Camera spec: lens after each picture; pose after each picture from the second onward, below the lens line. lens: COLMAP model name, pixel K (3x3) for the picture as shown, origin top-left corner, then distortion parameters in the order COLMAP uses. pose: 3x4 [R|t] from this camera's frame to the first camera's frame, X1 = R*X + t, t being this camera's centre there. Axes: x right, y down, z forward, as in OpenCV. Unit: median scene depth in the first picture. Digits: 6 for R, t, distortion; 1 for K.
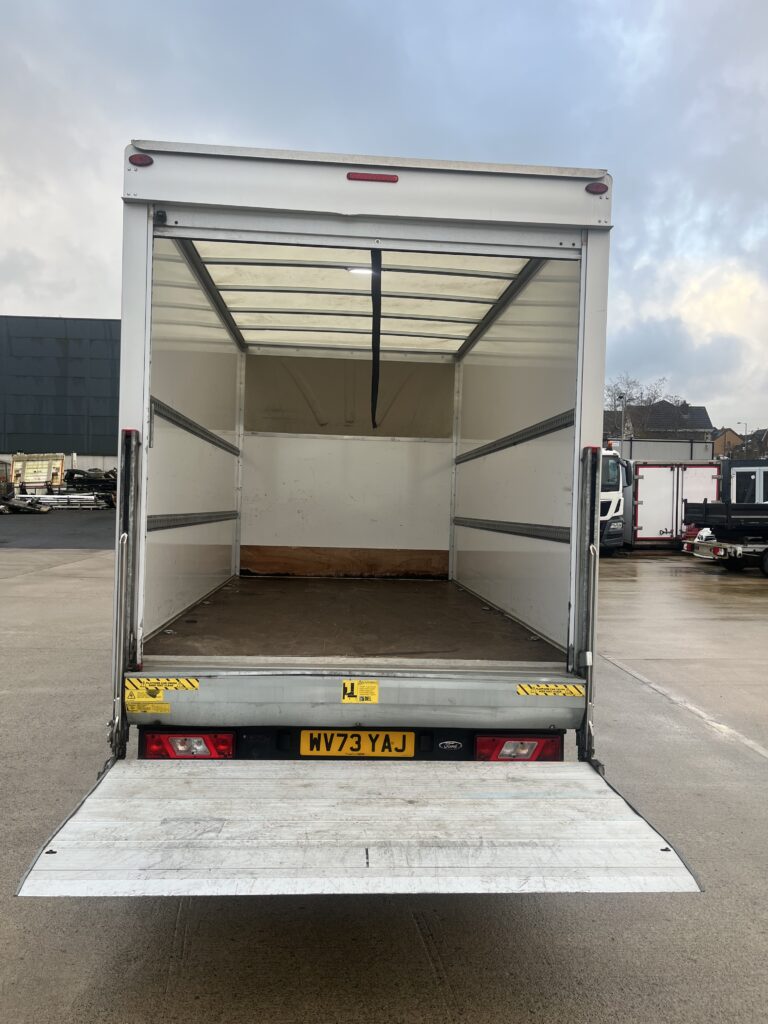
lens RADIAL K [[772.6, 0, 384.6], [0, 772.6, 513.9], [0, 0, 1]] dist [0.028691, -0.051692]
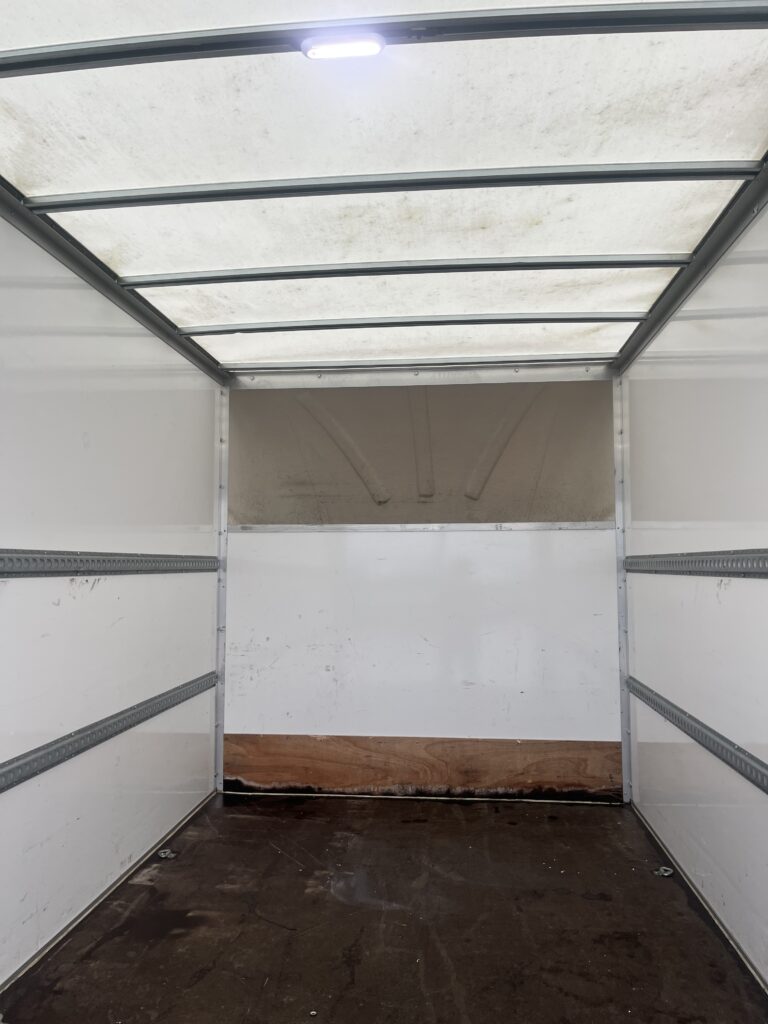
lens RADIAL K [[772.6, 0, 375.3], [0, 772.6, 507.4], [0, 0, 1]] dist [0.028691, -0.051692]
pose [[0.984623, -0.044114, -0.169030, 0.017736], [0.029188, 0.995533, -0.089794, -0.065781], [0.172236, 0.083480, 0.981512, 0.465198]]
